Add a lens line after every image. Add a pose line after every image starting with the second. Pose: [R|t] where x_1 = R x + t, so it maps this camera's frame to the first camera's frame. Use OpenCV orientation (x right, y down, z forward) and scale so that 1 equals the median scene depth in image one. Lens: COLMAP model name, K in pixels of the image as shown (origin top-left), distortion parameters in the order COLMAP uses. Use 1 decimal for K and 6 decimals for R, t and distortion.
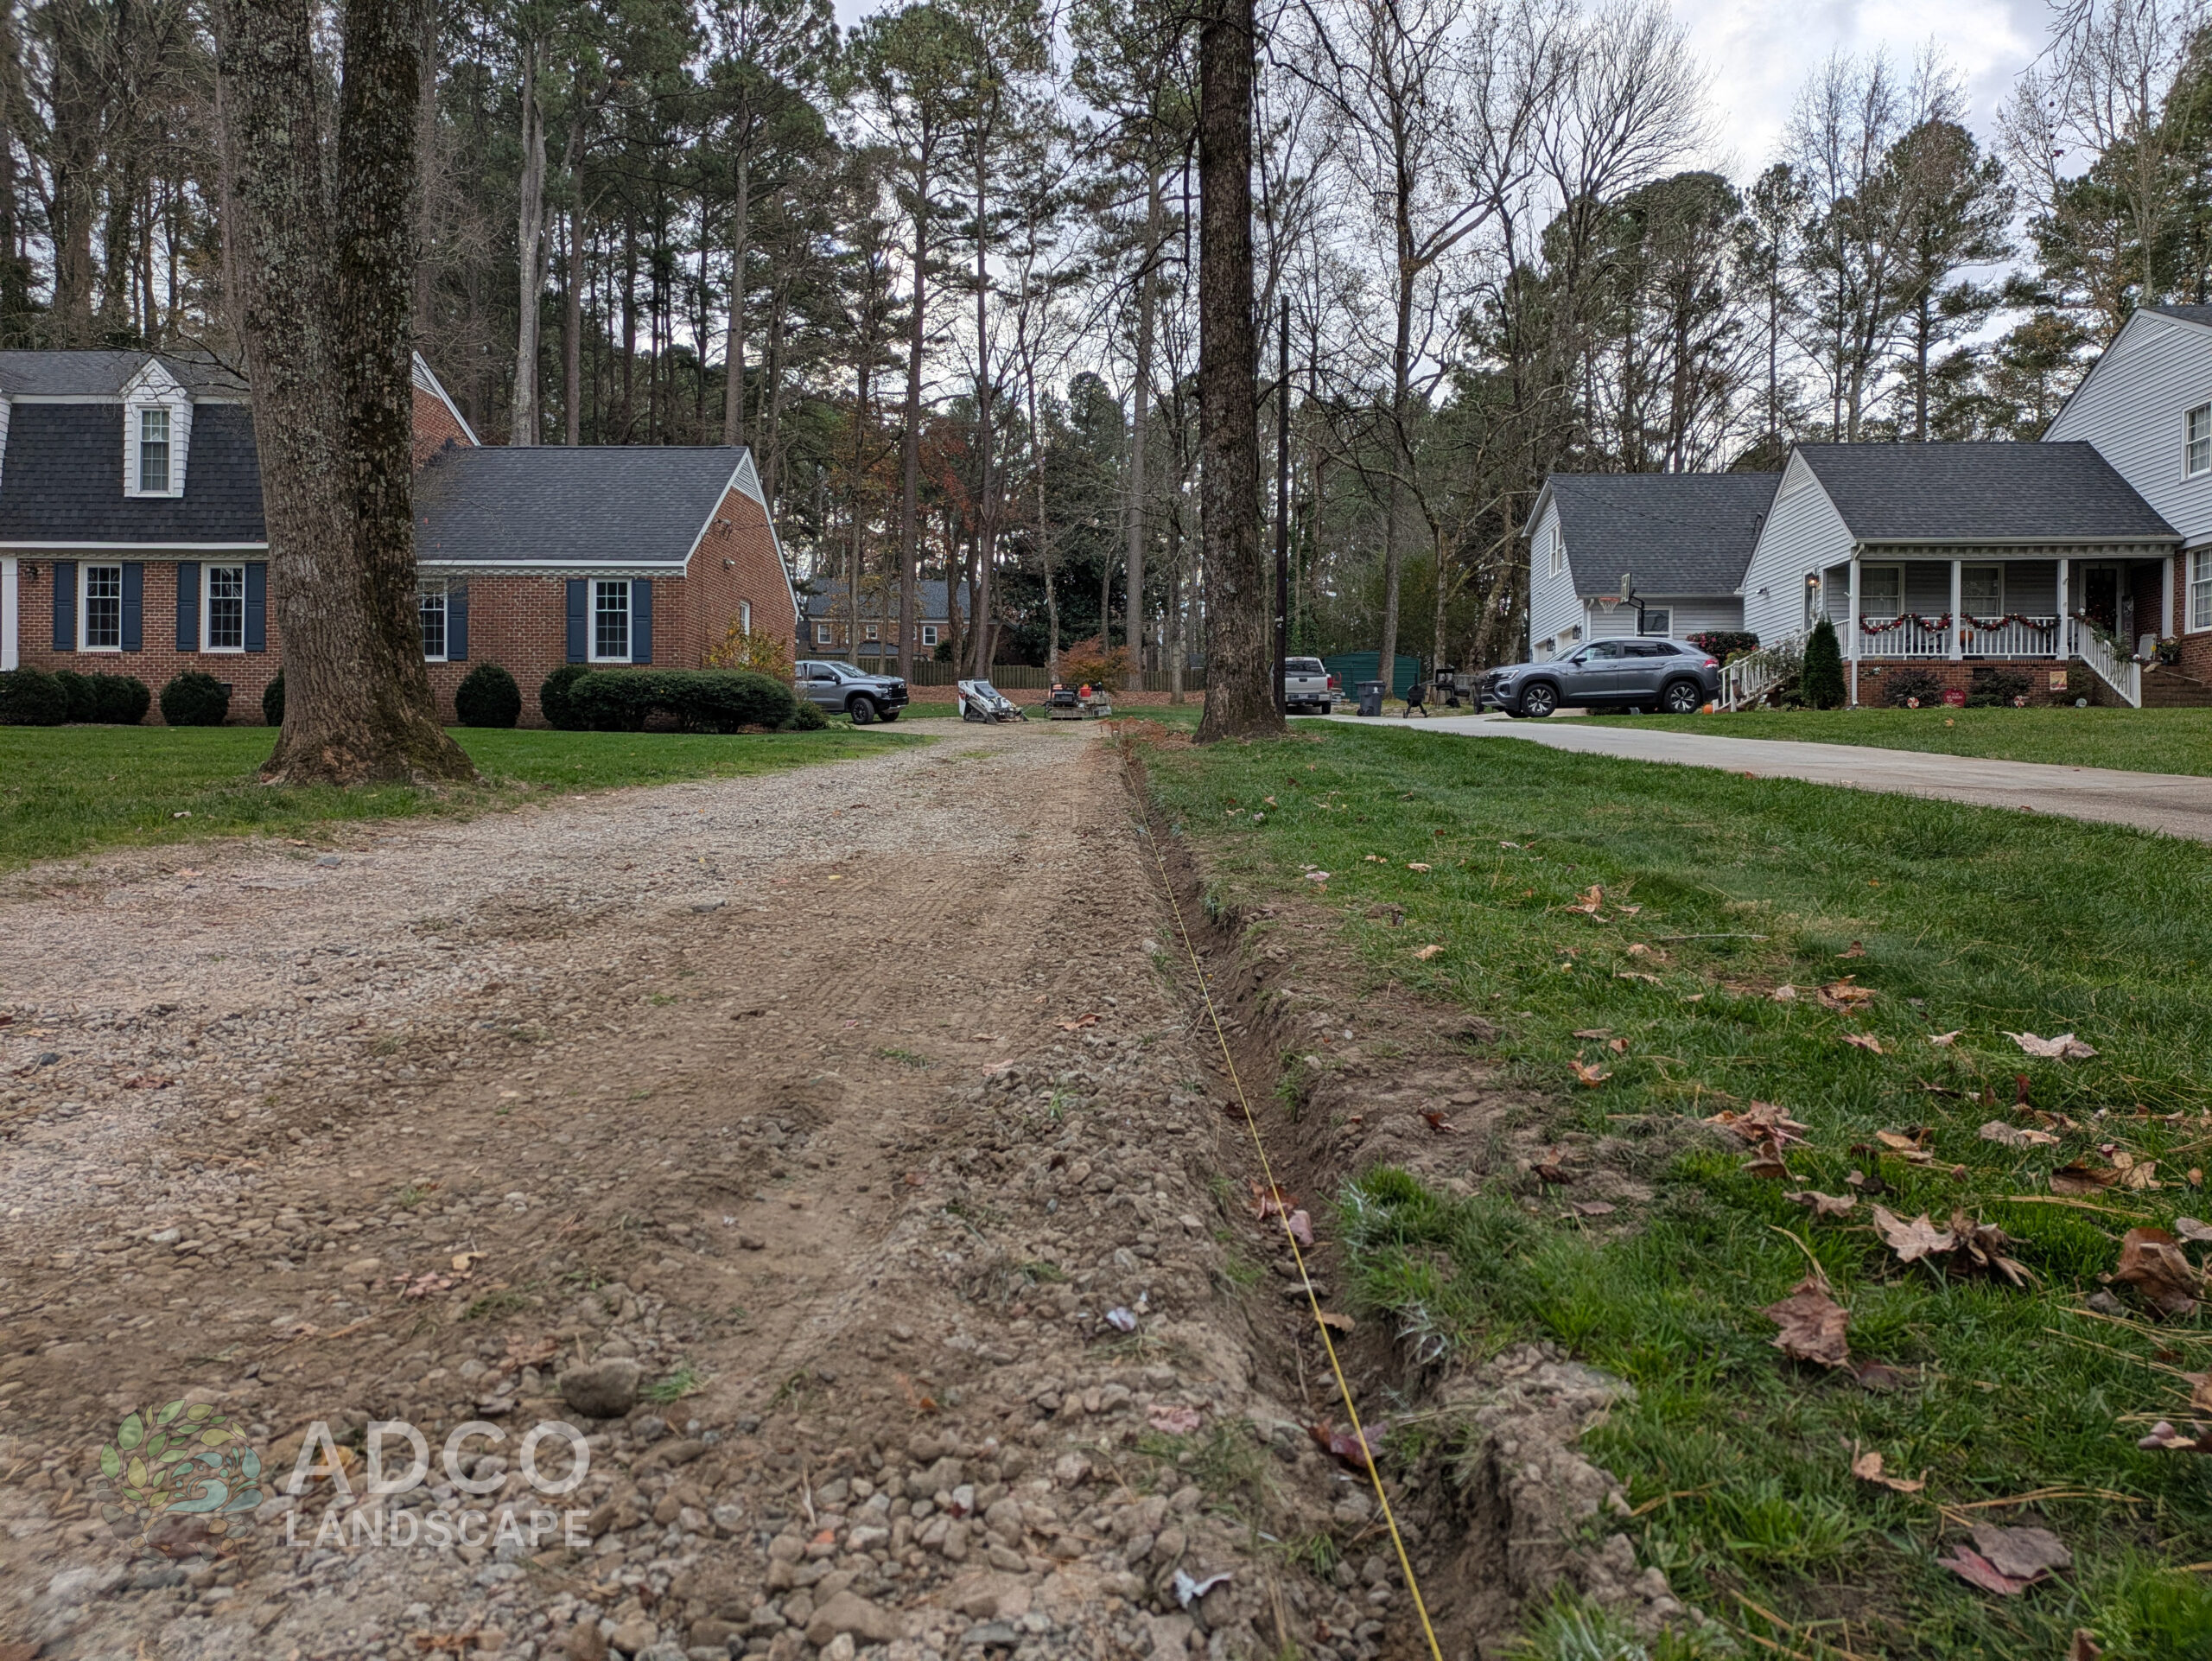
lens RADIAL K [[1557.8, 0, 1193.6], [0, 1557.8, 827.5], [0, 0, 1]] dist [0.056951, -0.036889]
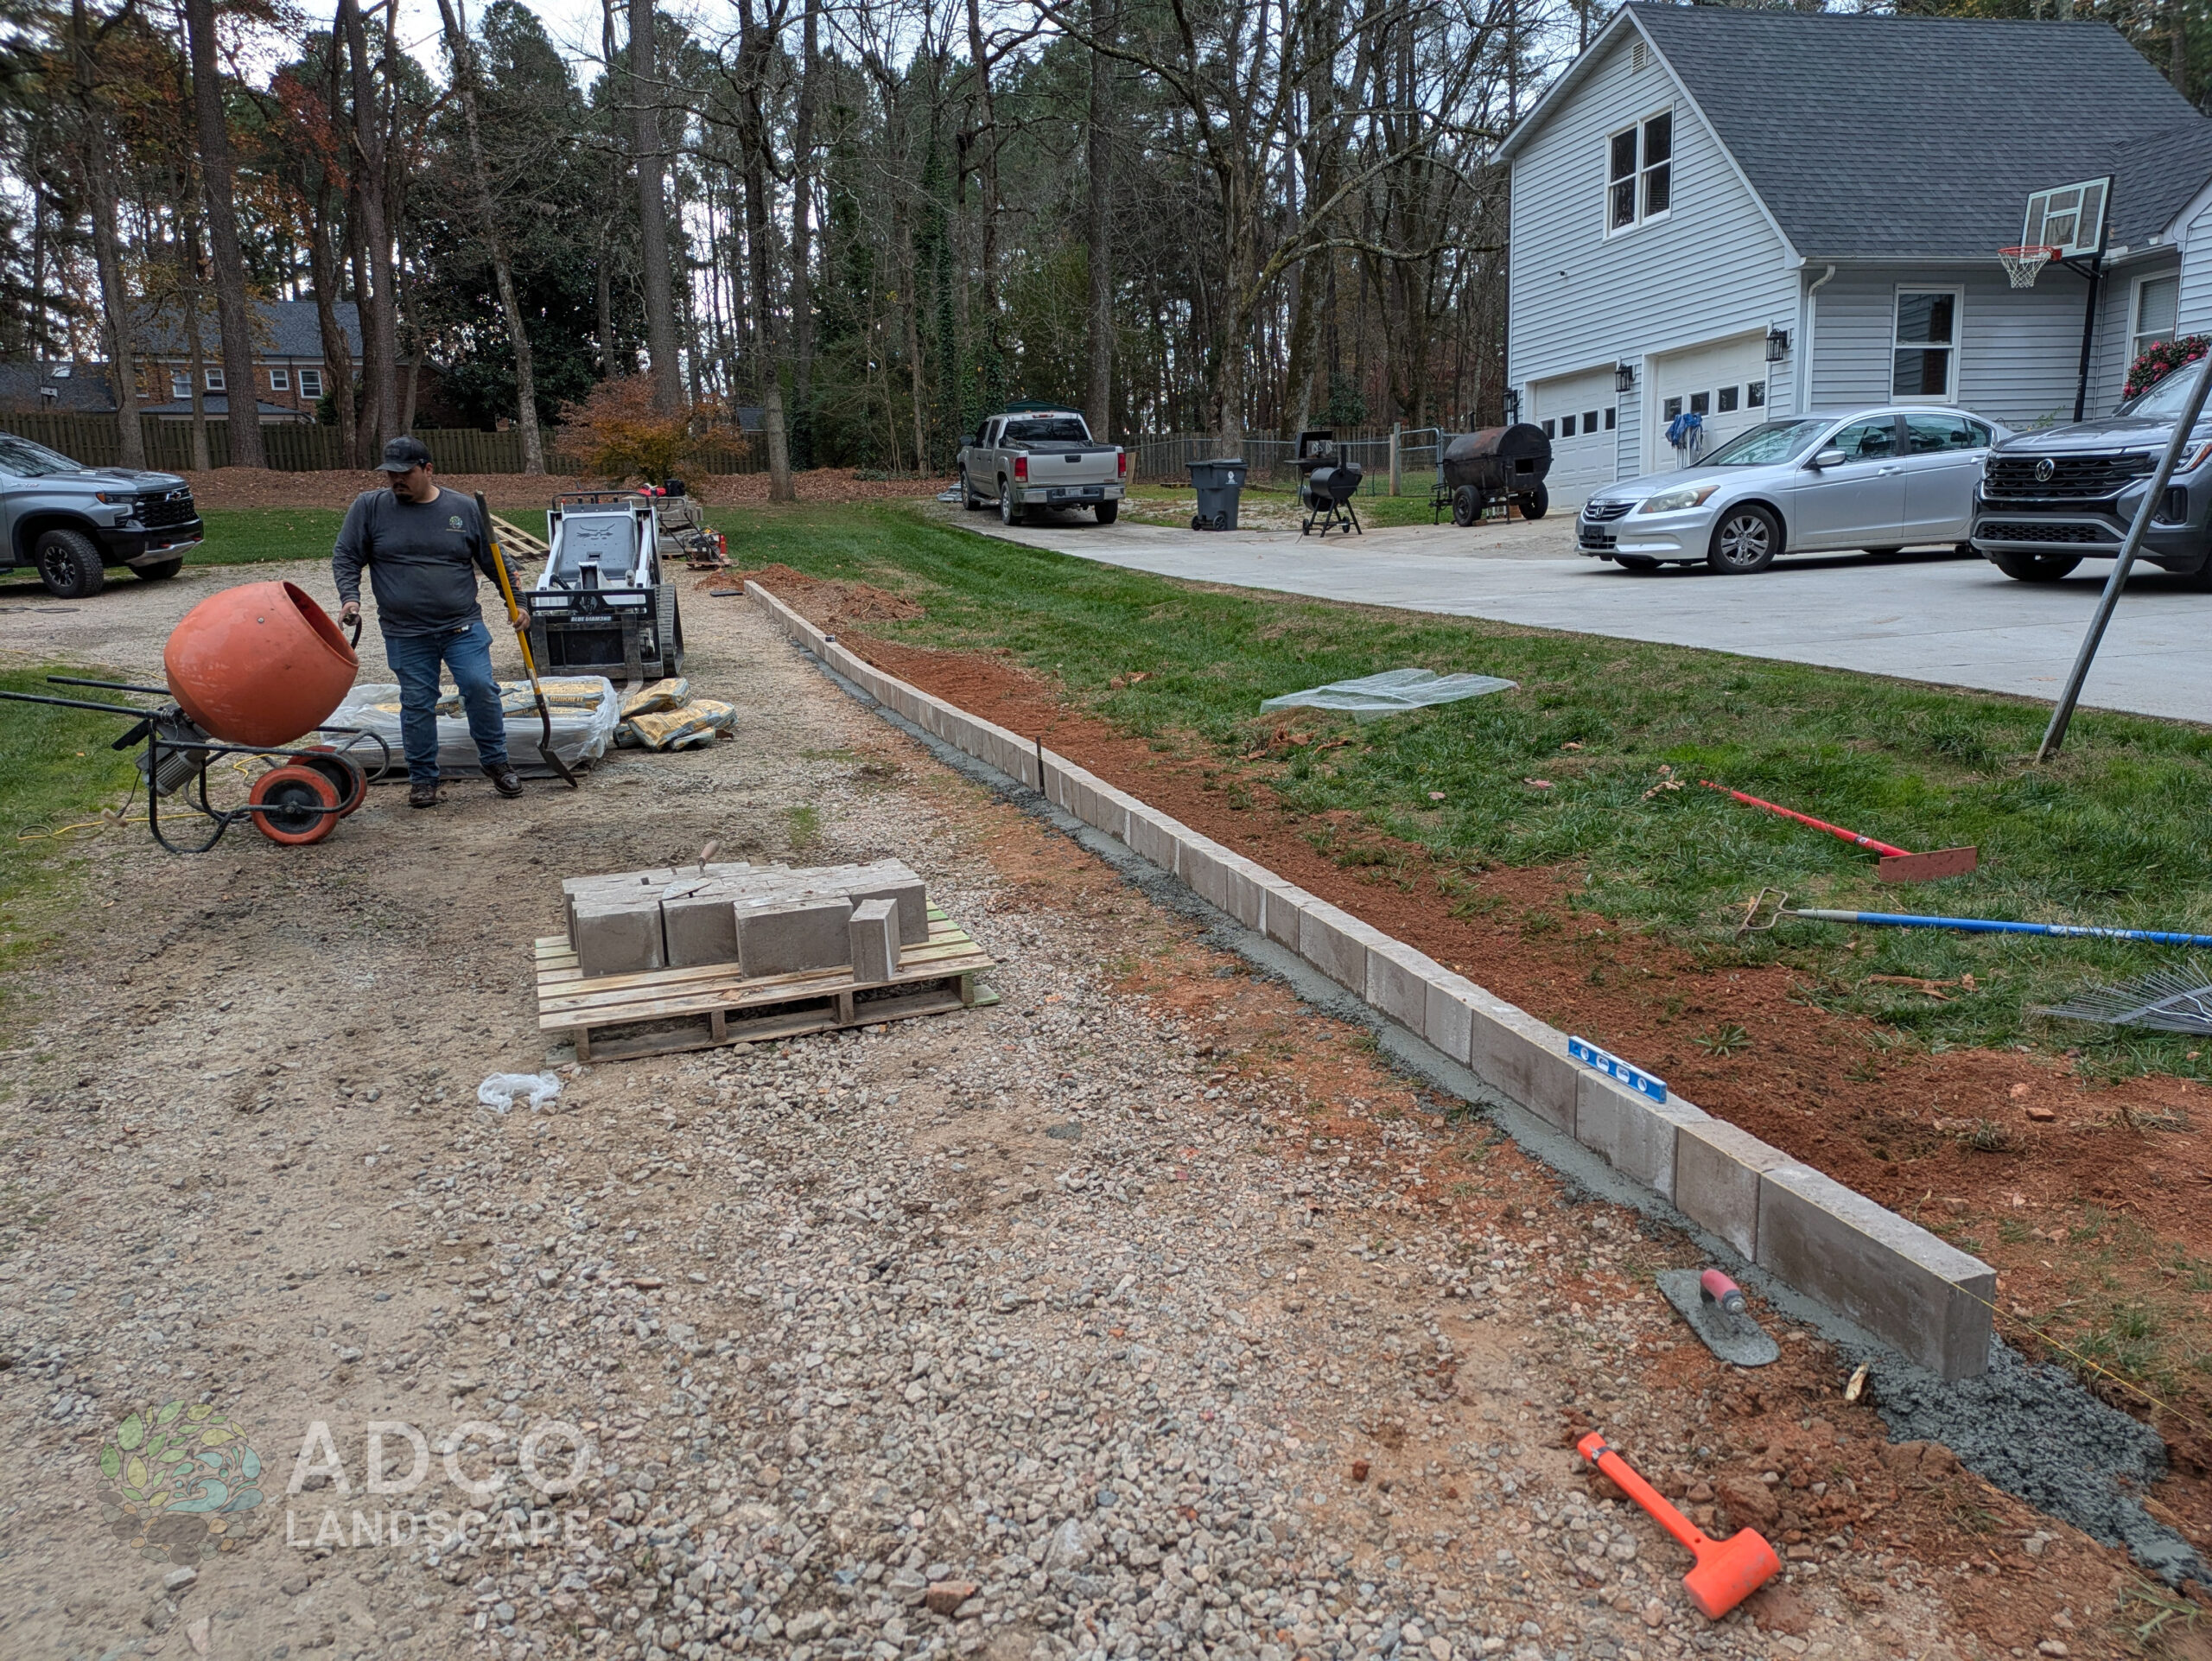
lens RADIAL K [[1621.4, 0, 1099.5], [0, 1621.4, 913.1], [0, 0, 1]] dist [0.004719, 0.004758]
pose [[0.967304, -0.086394, 0.238452, -0.040908], [0.039679, 0.980167, 0.194163, -0.037164], [-0.250497, -0.178353, 0.951547, 0.338706]]
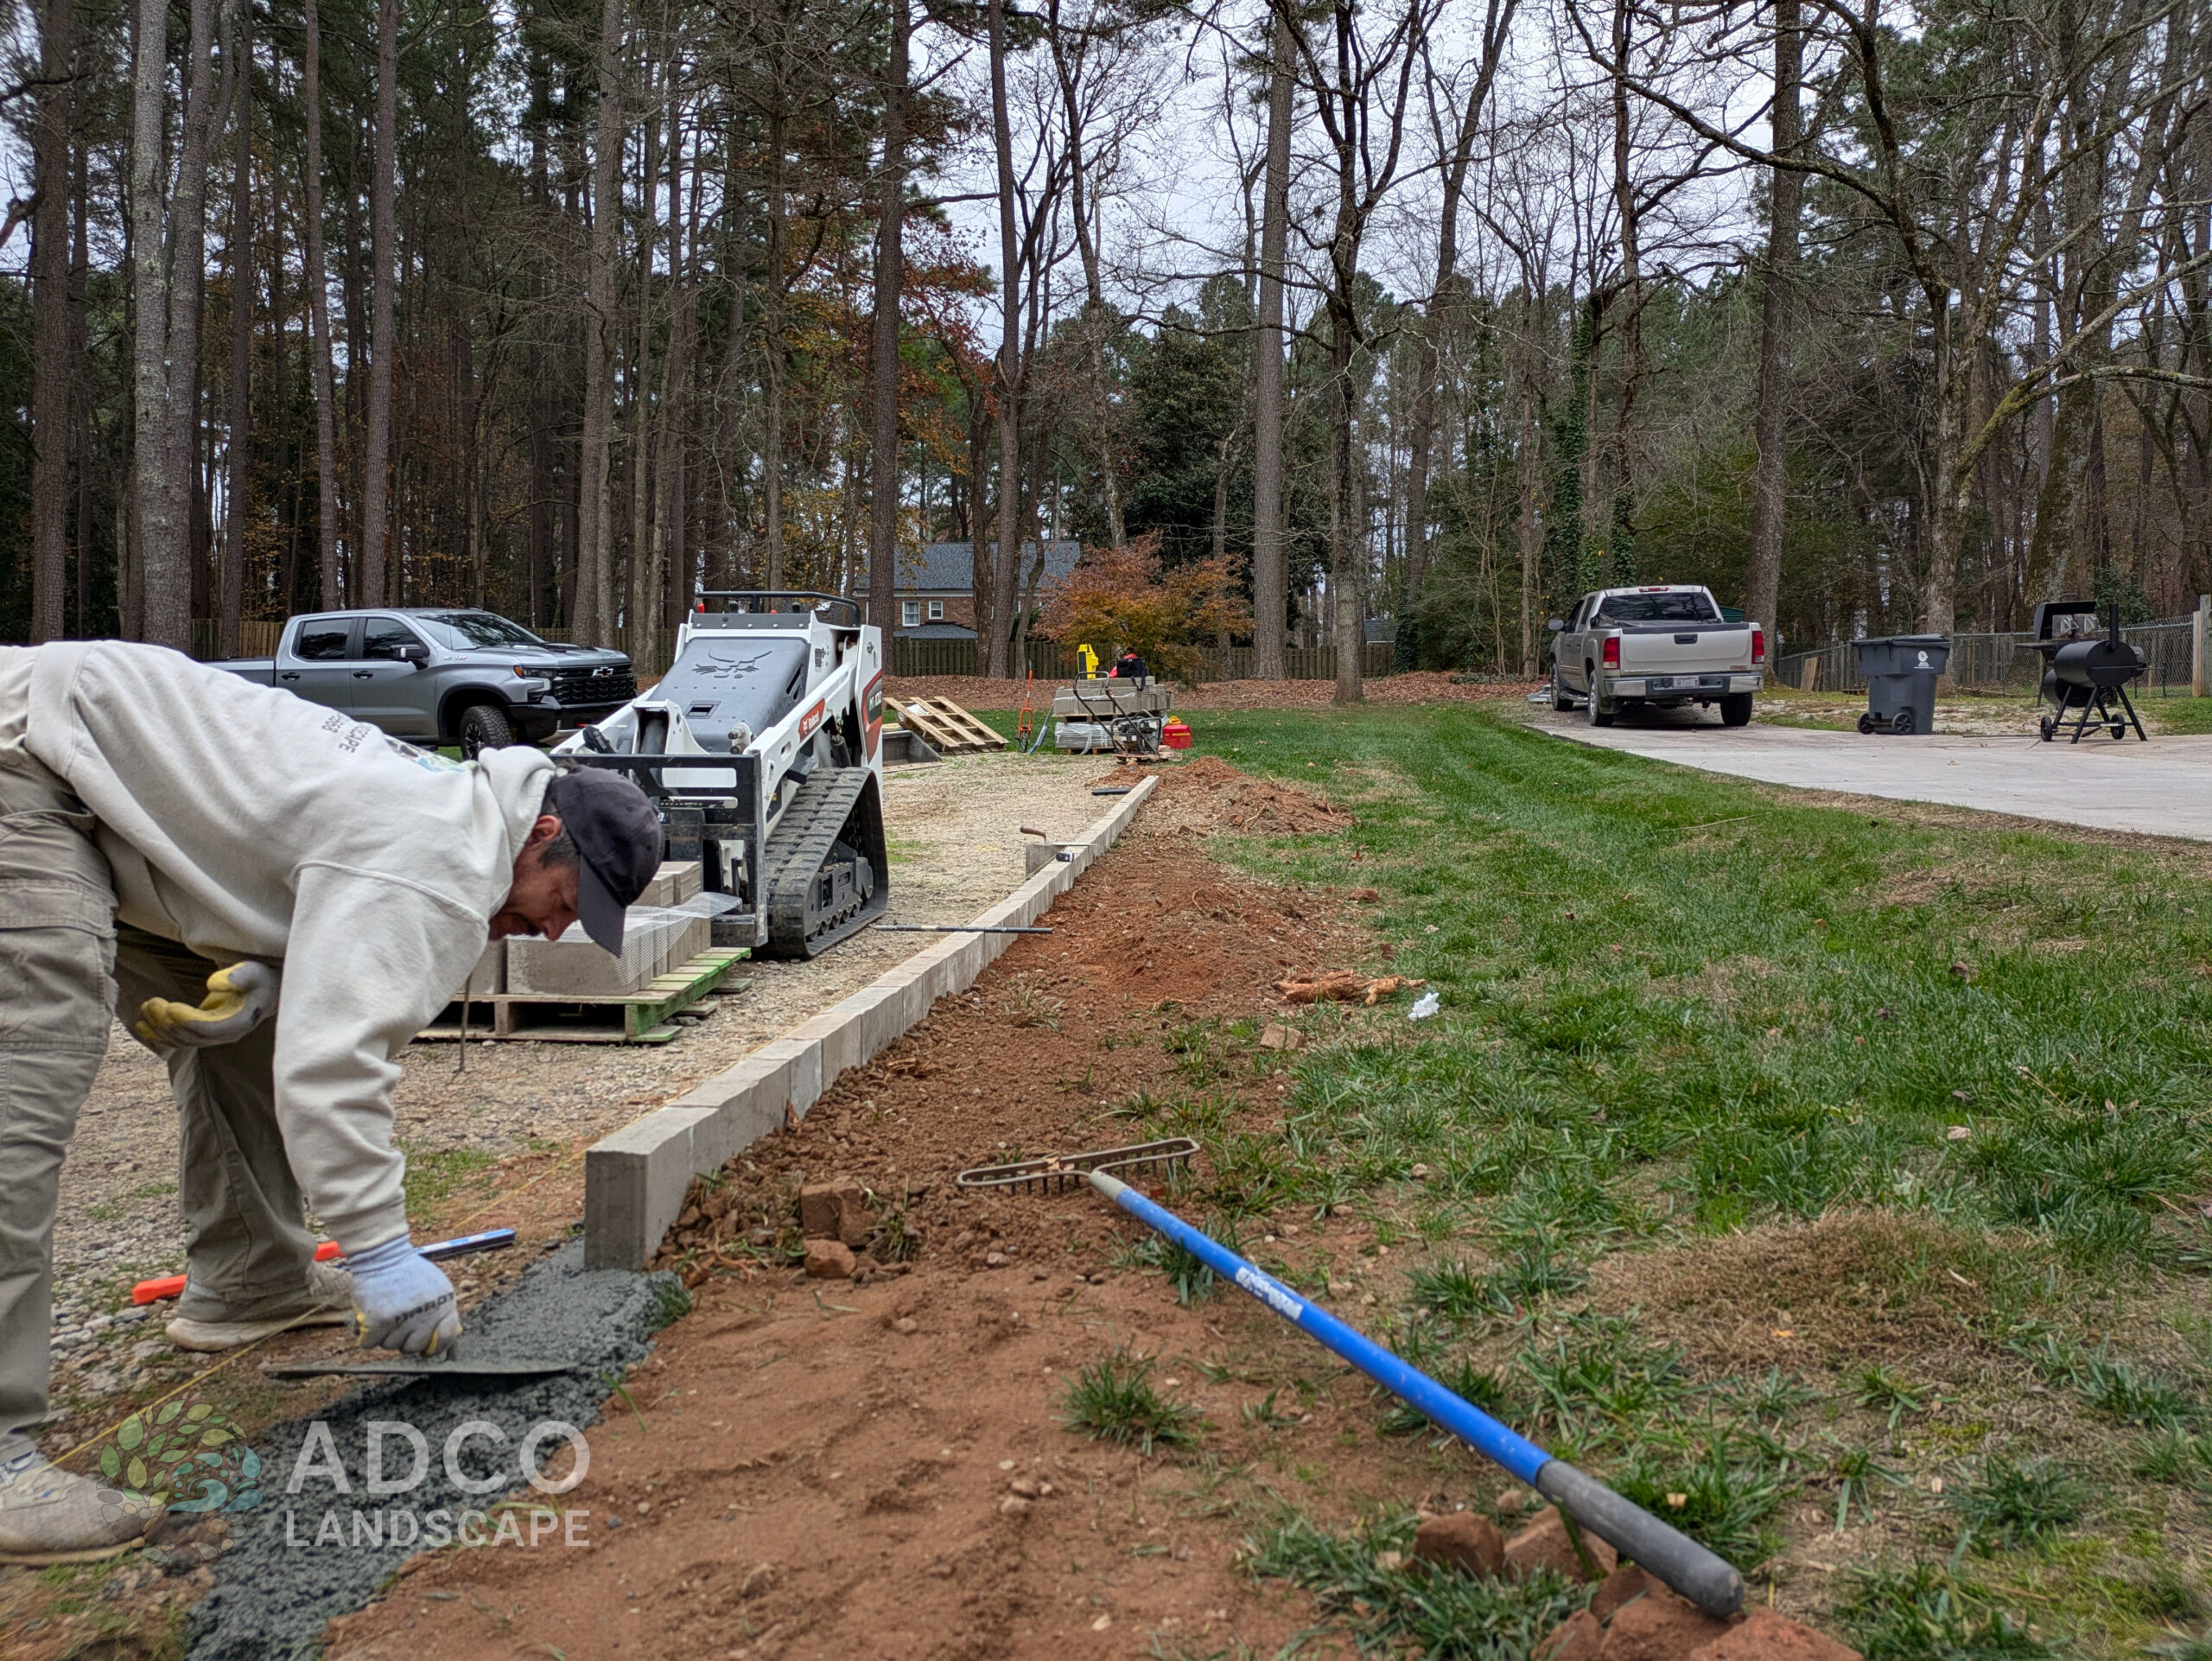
lens RADIAL K [[1610.8, 0, 1121.5], [0, 1610.8, 810.8], [0, 0, 1]] dist [0.064083, -0.058783]
pose [[0.989366, -0.003126, -0.145412, -0.004418], [0.001502, 0.999935, -0.011279, -0.034967], [0.145438, 0.010941, 0.989307, 0.424304]]
